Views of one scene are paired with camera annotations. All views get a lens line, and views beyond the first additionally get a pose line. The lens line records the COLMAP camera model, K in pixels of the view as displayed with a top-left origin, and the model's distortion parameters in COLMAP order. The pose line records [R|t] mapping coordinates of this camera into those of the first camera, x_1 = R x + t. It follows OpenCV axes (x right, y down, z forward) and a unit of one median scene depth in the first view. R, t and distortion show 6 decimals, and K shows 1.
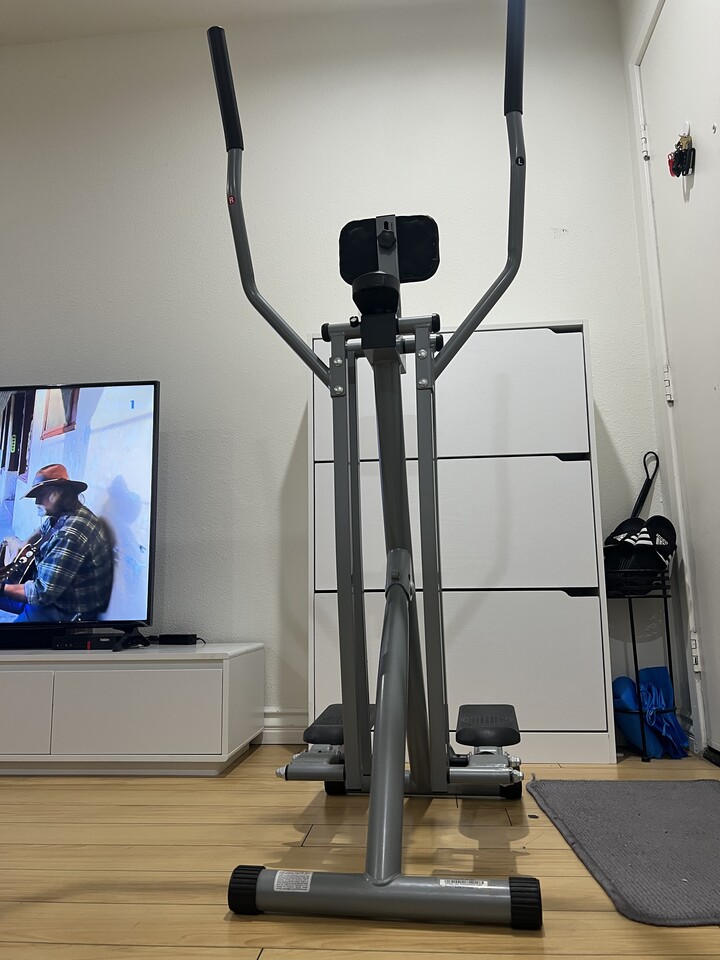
lens RADIAL K [[717.7, 0, 360.9], [0, 717.7, 484.9], [0, 0, 1]] dist [-0.002382, -0.000651]
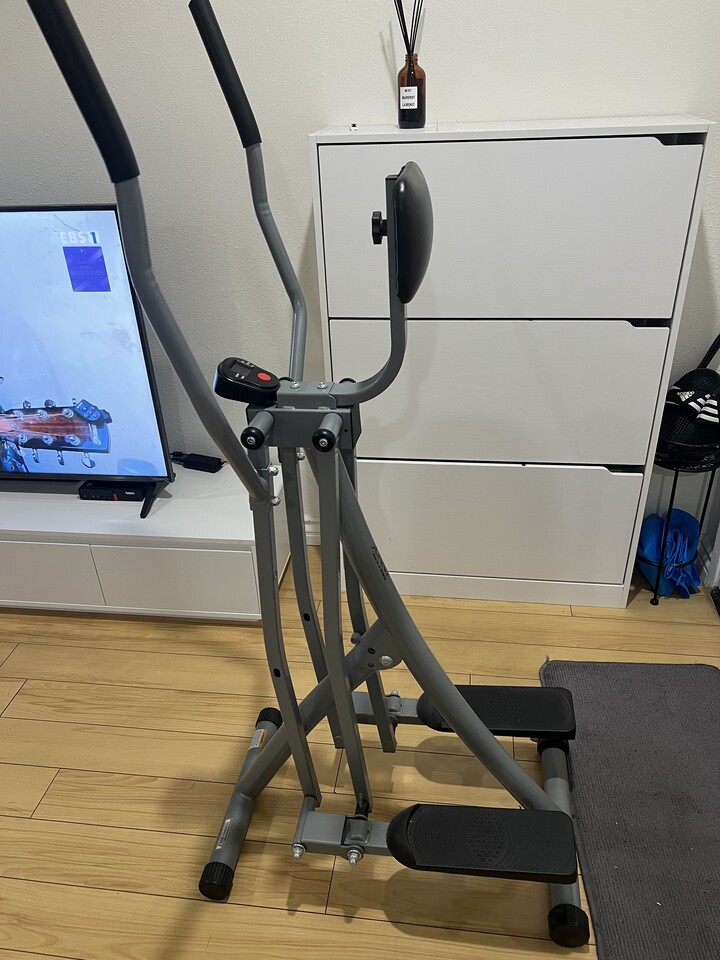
lens RADIAL K [[717.7, 0, 360.9], [0, 717.7, 484.9], [0, 0, 1]] dist [-0.002382, -0.000651]
pose [[0.998680, 0.000462, -0.051352, 0.014738], [0.032076, 0.775303, 0.630774, -0.415292], [0.040105, -0.631589, 0.774265, 0.250830]]
